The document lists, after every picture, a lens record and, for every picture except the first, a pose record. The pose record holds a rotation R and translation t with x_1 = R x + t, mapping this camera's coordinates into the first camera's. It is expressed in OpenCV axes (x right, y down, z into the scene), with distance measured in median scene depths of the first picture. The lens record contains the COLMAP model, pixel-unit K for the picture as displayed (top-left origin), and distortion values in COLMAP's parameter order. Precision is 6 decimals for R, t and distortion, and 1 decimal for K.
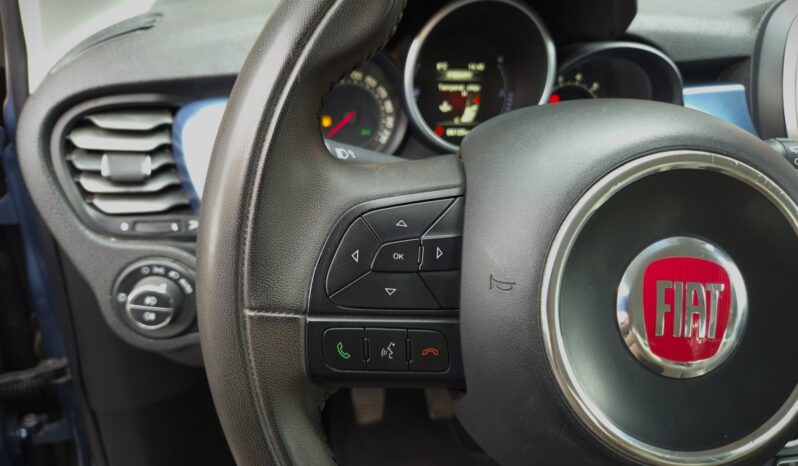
lens RADIAL K [[560.3, 0, 399.0], [0, 560.3, 233.0], [0, 0, 1]] dist [0.061997, -0.111489]
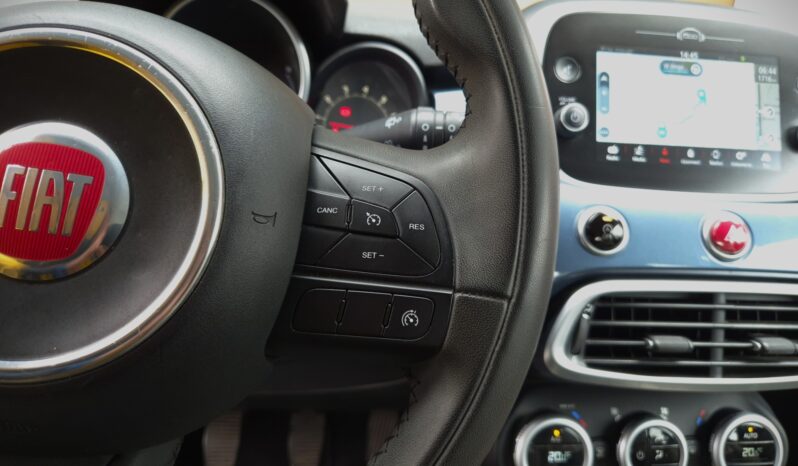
lens RADIAL K [[550.1, 0, 402.4], [0, 550.1, 233.3], [0, 0, 1]] dist [0.045474, -0.060681]
pose [[0.997542, 0.050377, -0.048708, 0.588461], [-0.056789, 0.988416, -0.140746, 0.140617], [0.041054, 0.143166, 0.988847, 0.109012]]
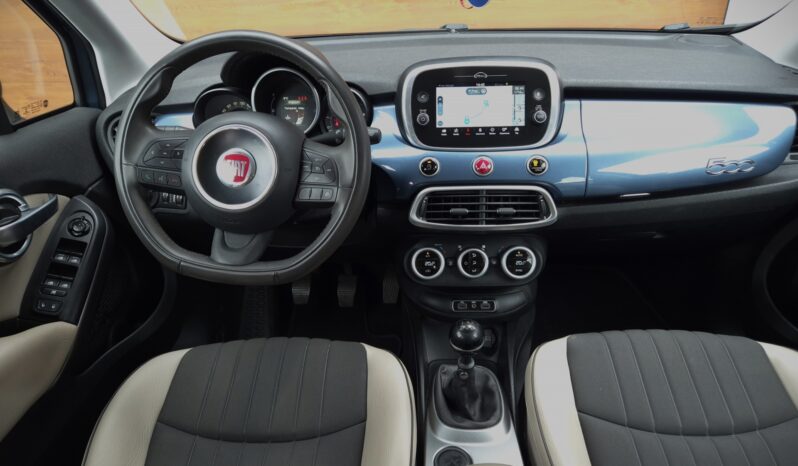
lens RADIAL K [[537.9, 0, 401.1], [0, 537.9, 236.4], [0, 0, 1]] dist [0.067394, -0.054923]
pose [[0.978208, 0.029364, -0.205542, 1.224233], [-0.034037, 0.999235, -0.019234, 0.323357], [0.204820, 0.025811, 0.978459, -1.165674]]
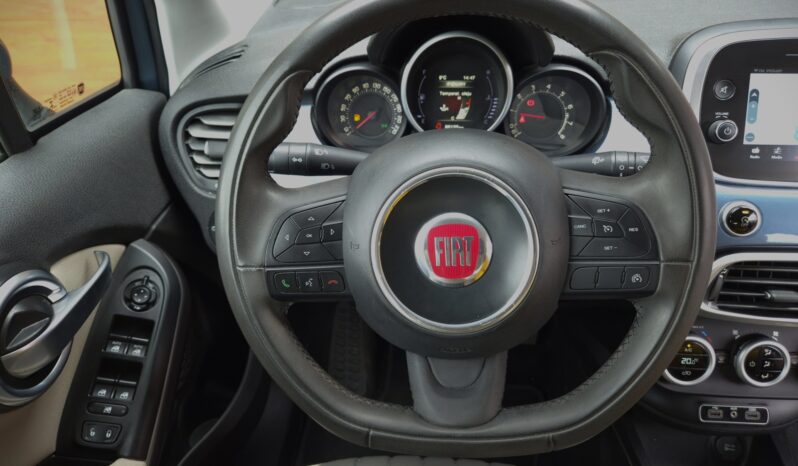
lens RADIAL K [[537.8, 0, 397.2], [0, 537.8, 235.1], [0, 0, 1]] dist [0.051469, -0.052506]
pose [[0.969224, 0.077599, -0.233631, 0.396061], [-0.058084, 0.994311, 0.089289, -0.039578], [0.239230, -0.072971, 0.968217, -0.401007]]
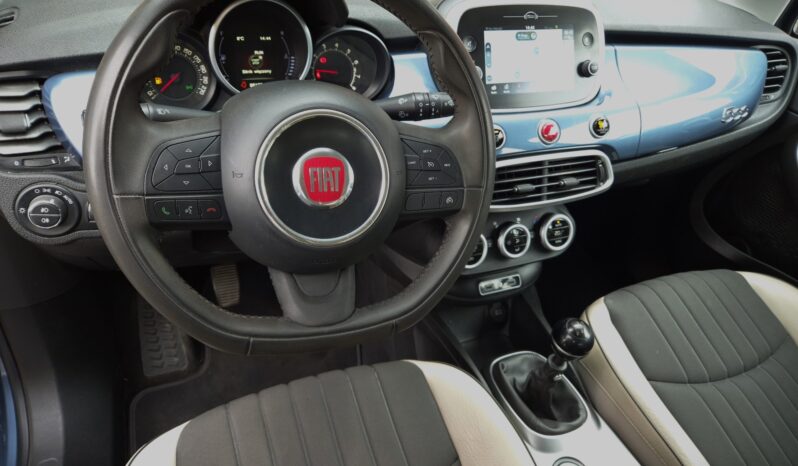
lens RADIAL K [[534.6, 0, 399.7], [0, 534.6, 224.4], [0, 0, 1]] dist [0.057163, -0.049488]
pose [[0.970728, -0.090191, 0.222605, 0.159546], [0.061581, 0.989297, 0.132286, 0.020886], [-0.232154, -0.114705, 0.965892, -0.629645]]
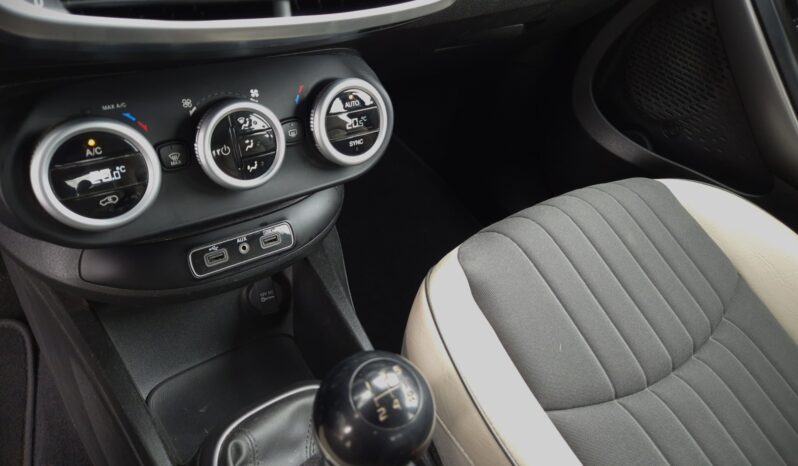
lens RADIAL K [[534.6, 0, 399.7], [0, 534.6, 224.4], [0, 0, 1]] dist [0.057163, -0.049488]
pose [[0.873597, -0.210600, 0.438720, 0.866597], [0.091054, 0.956326, 0.277757, 0.292845], [-0.478056, -0.202701, 0.854620, 0.408436]]
